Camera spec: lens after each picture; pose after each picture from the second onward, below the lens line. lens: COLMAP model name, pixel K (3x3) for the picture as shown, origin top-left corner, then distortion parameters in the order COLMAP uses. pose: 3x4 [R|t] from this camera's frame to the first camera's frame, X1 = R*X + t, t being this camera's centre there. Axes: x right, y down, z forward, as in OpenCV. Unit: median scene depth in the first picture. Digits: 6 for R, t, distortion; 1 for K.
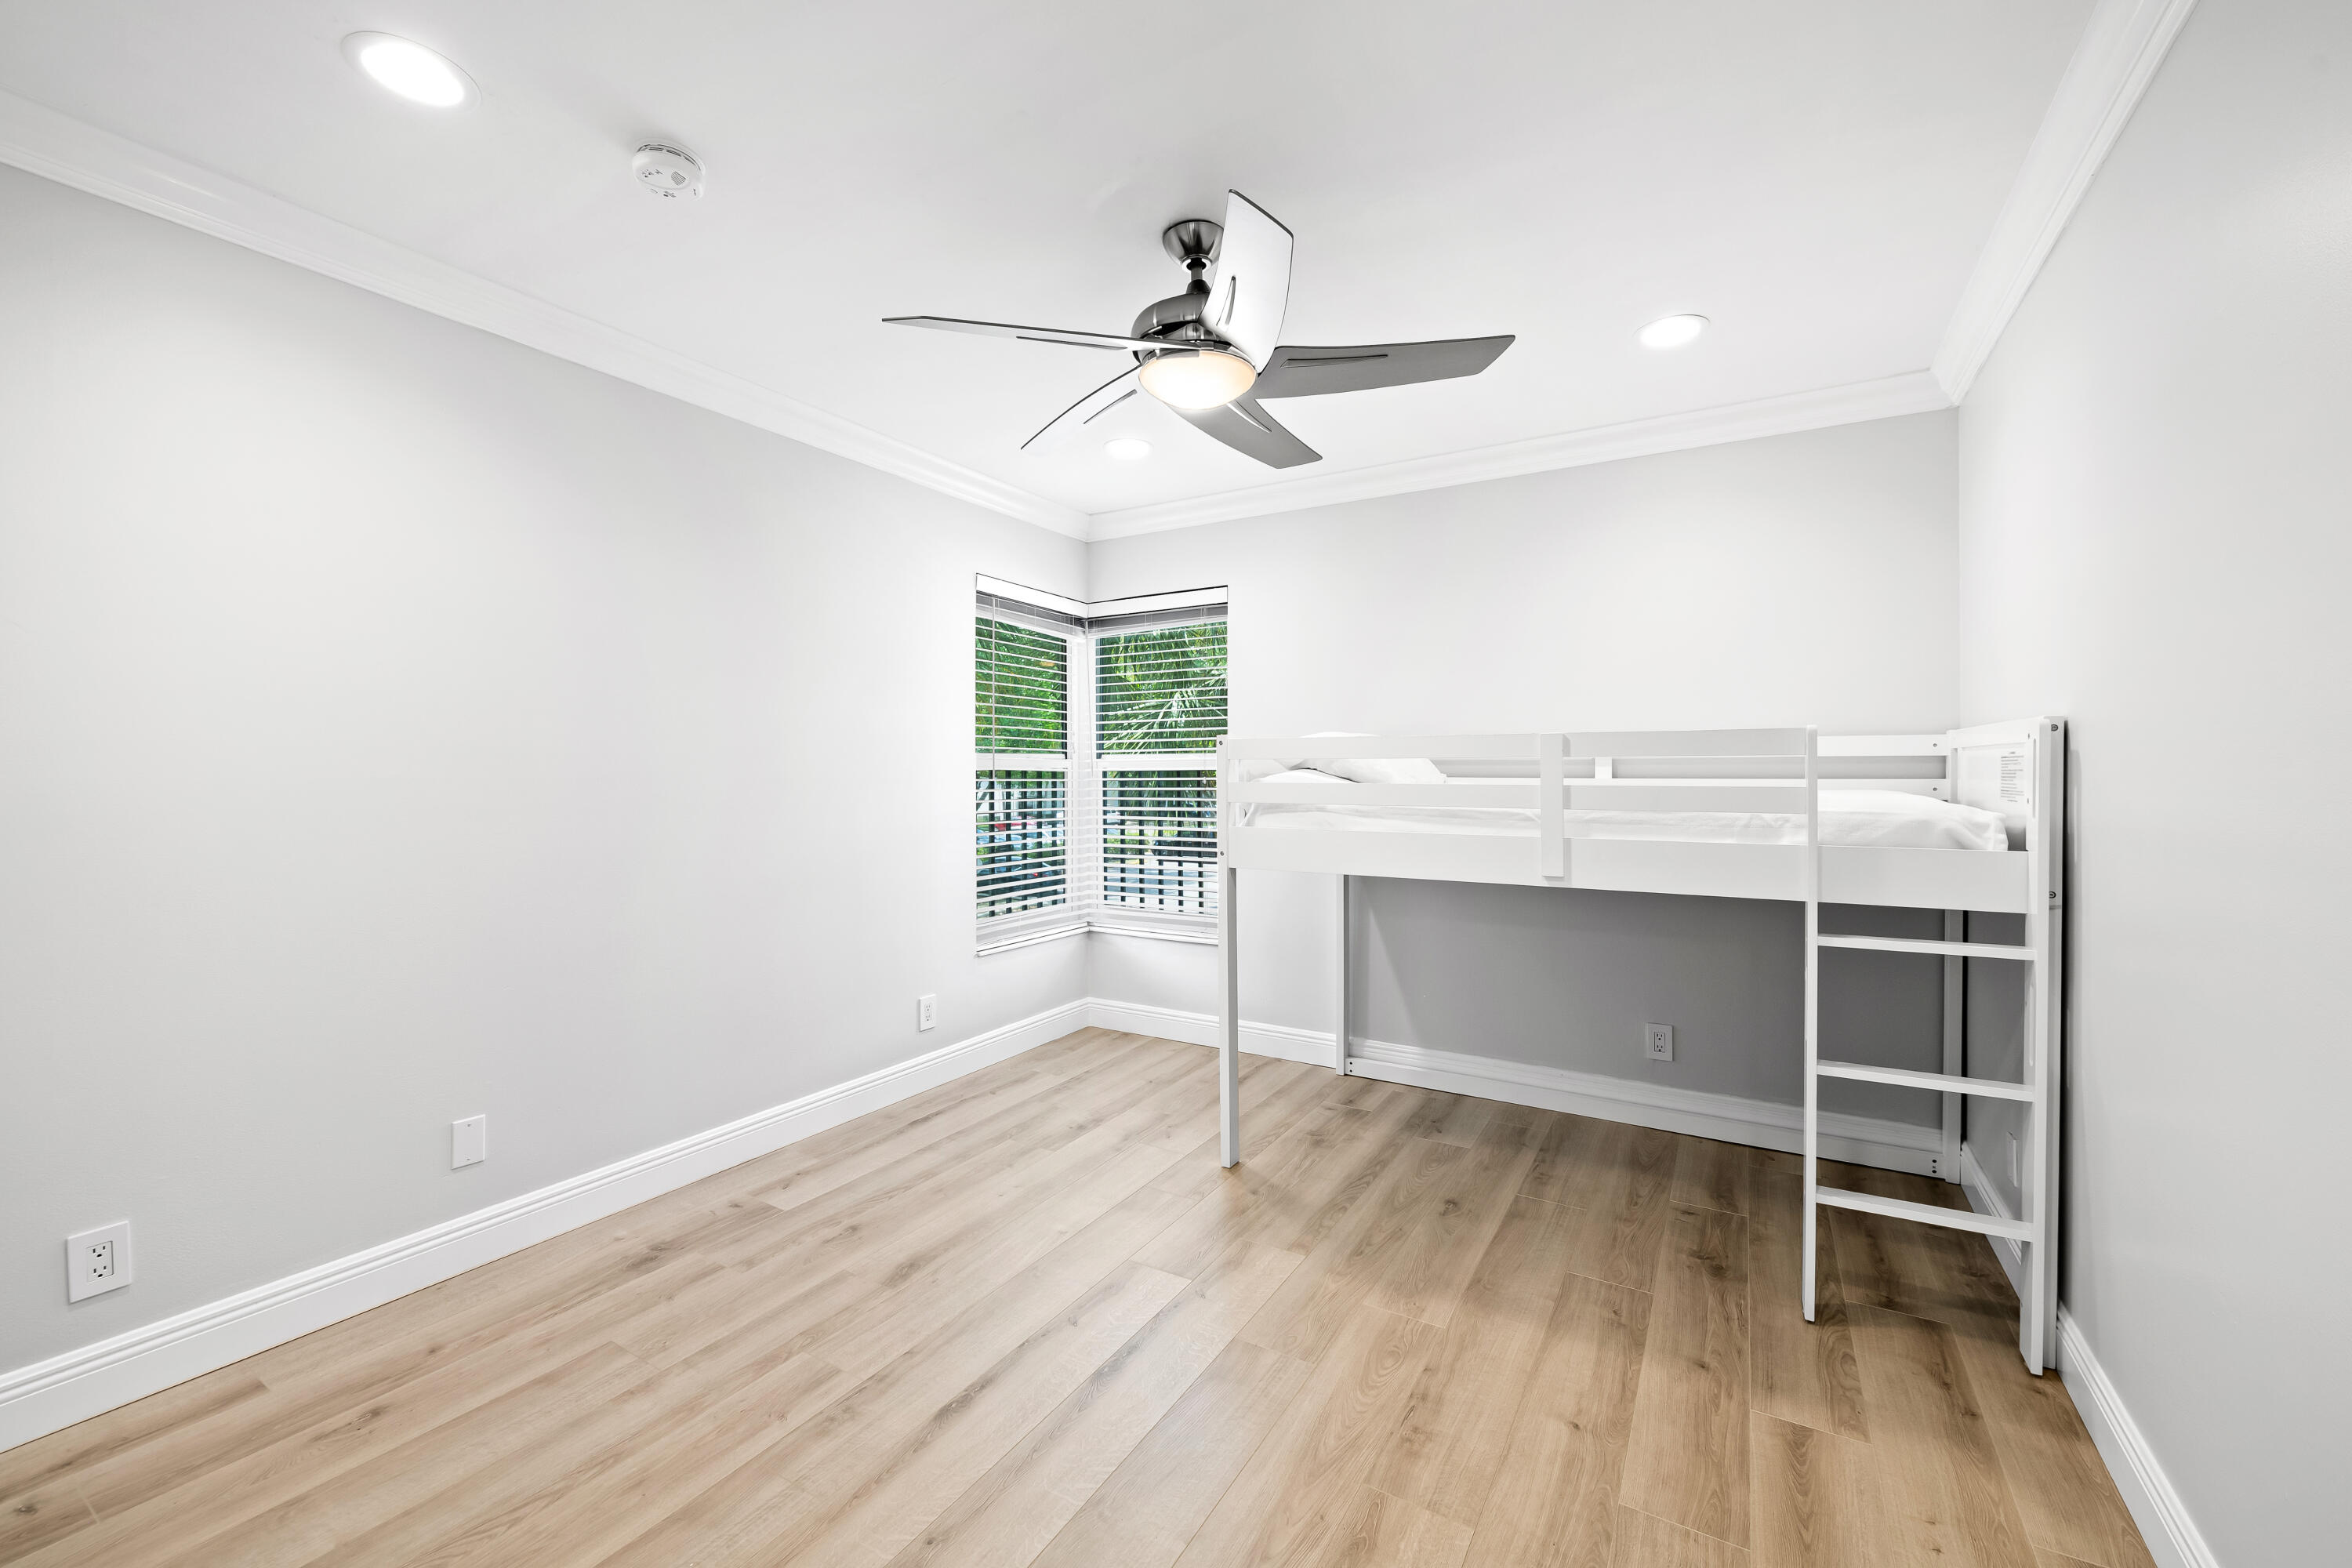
lens RADIAL K [[951.5, 0, 1183.2], [0, 951.5, 790.1], [0, 0, 1]] dist [0.001780, -0.003181]
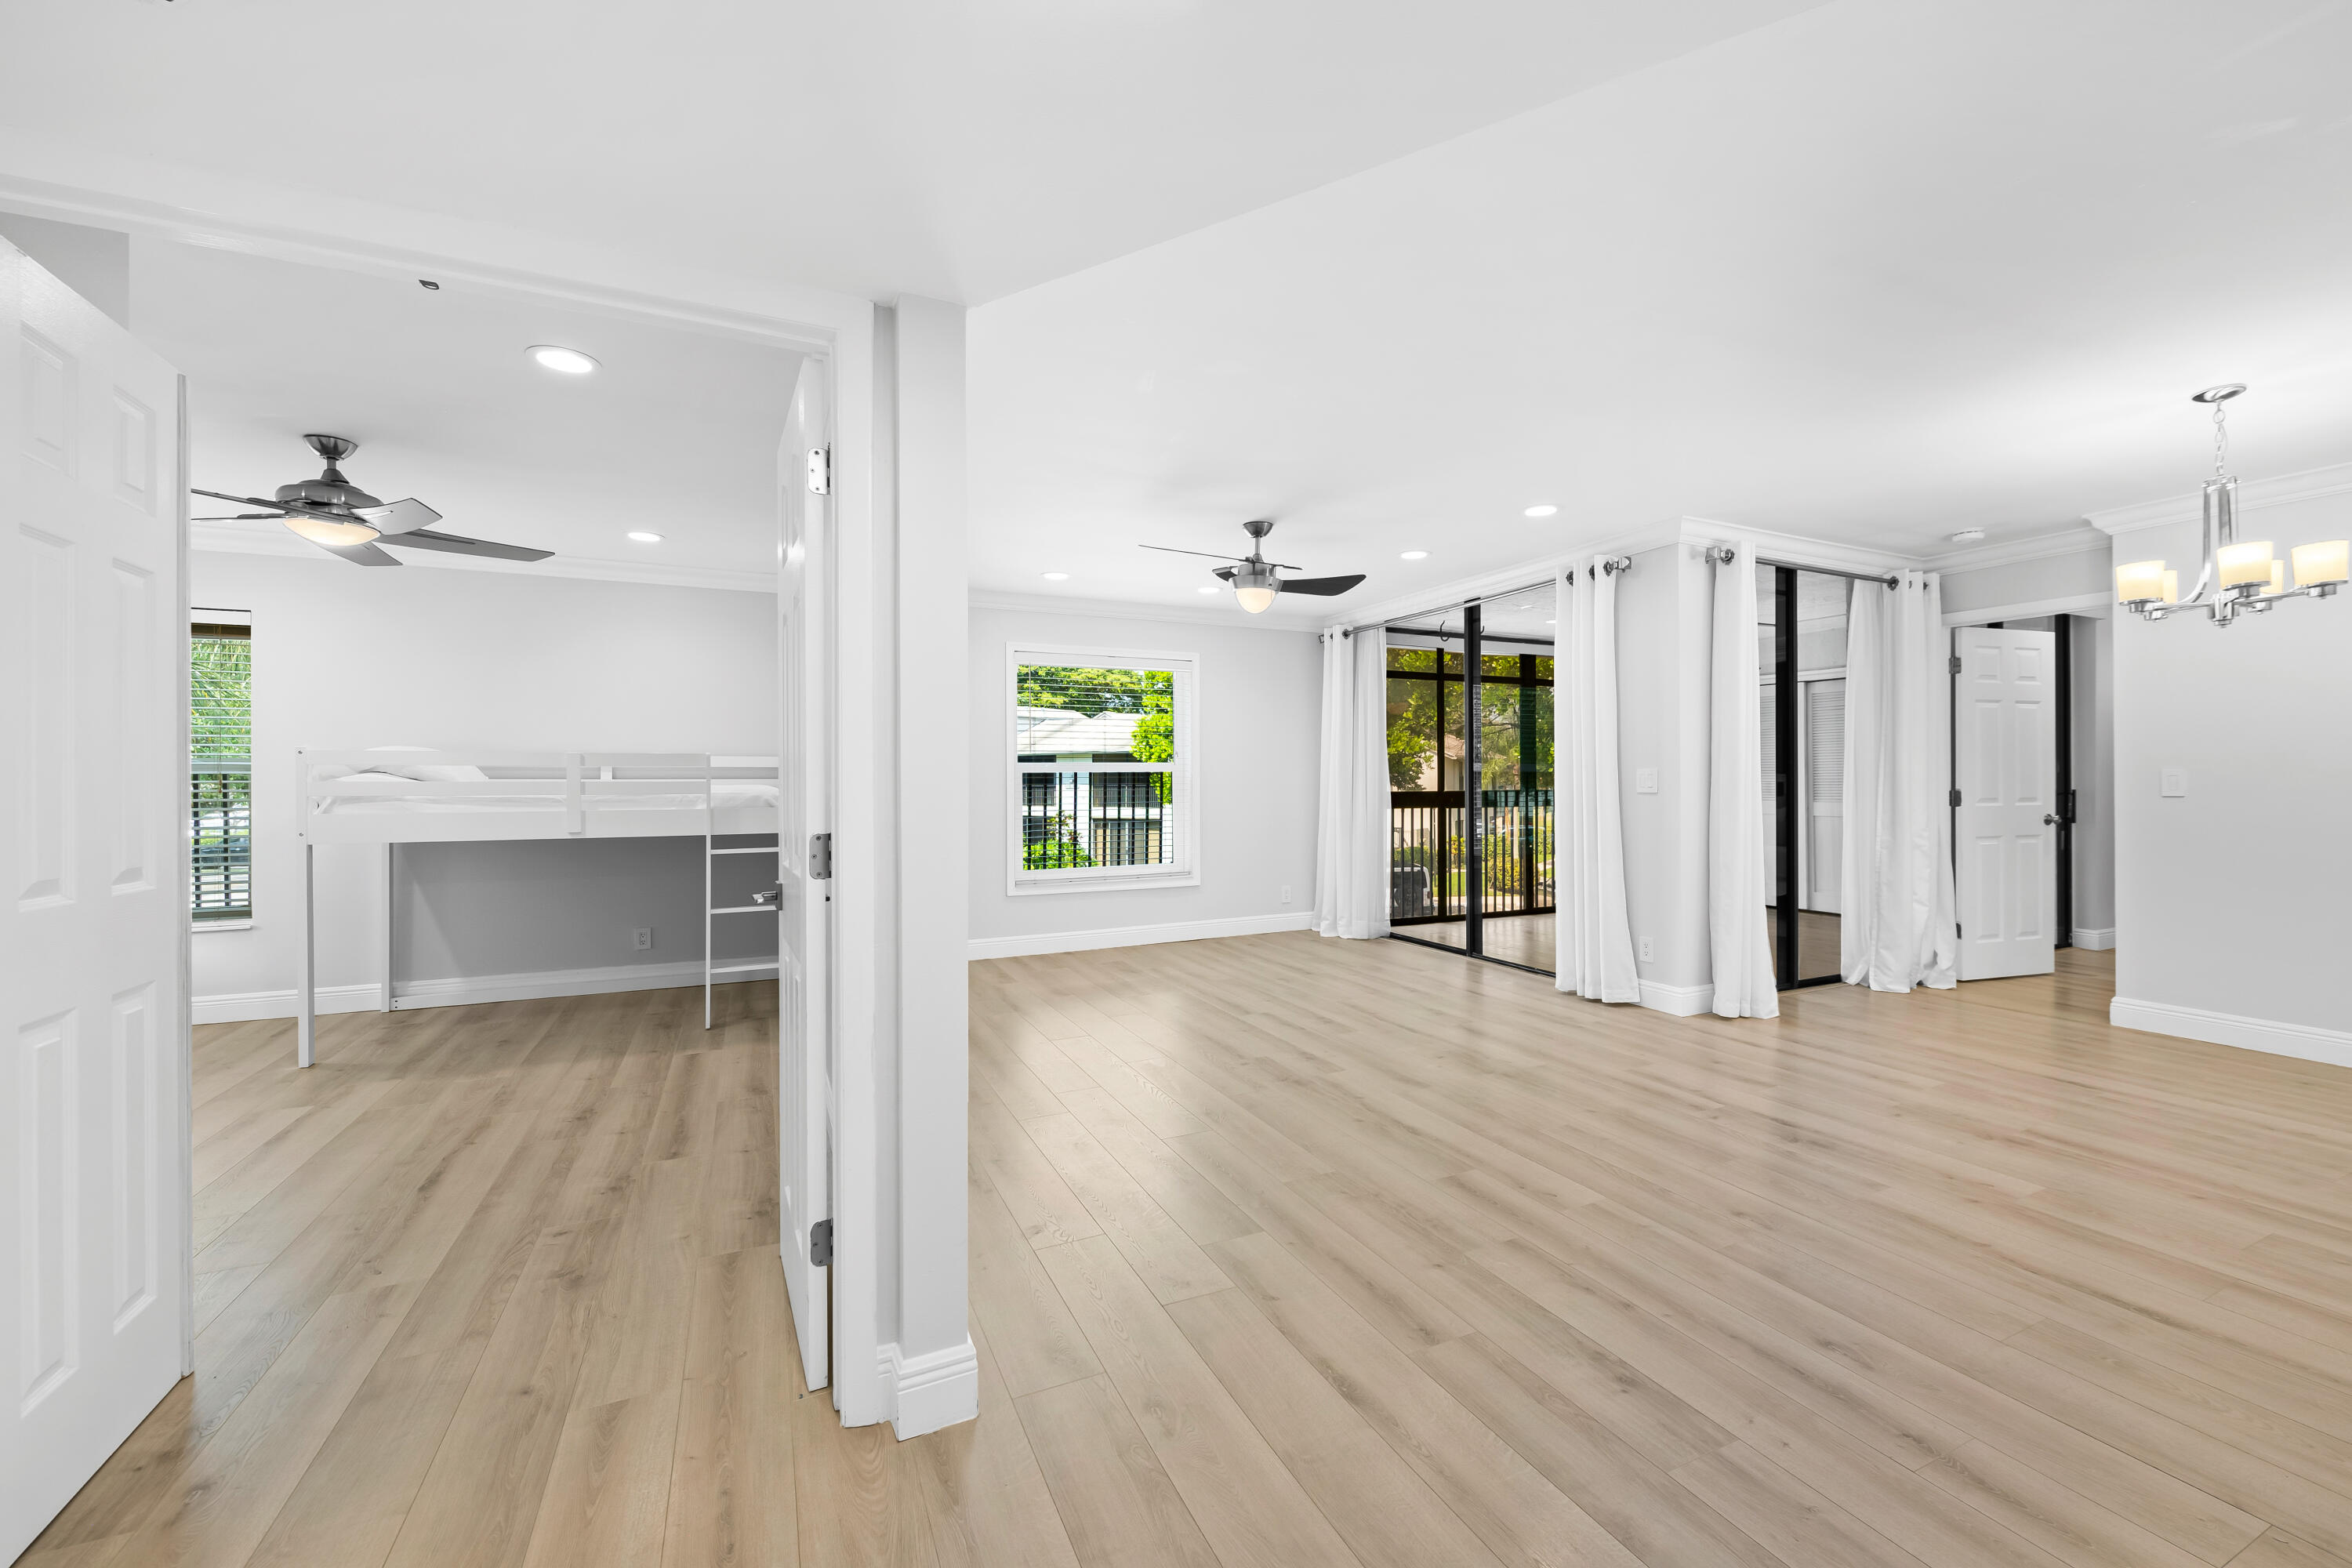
lens RADIAL K [[930.9, 0, 1182.2], [0, 930.9, 767.2], [0, 0, 1]] dist [-0.001022, -0.000244]
pose [[0.570642, 0.011310, 0.821121, -0.417241], [0.015611, 0.999575, -0.024617, 0.029976], [-0.821051, 0.026865, 0.570223, -0.986735]]
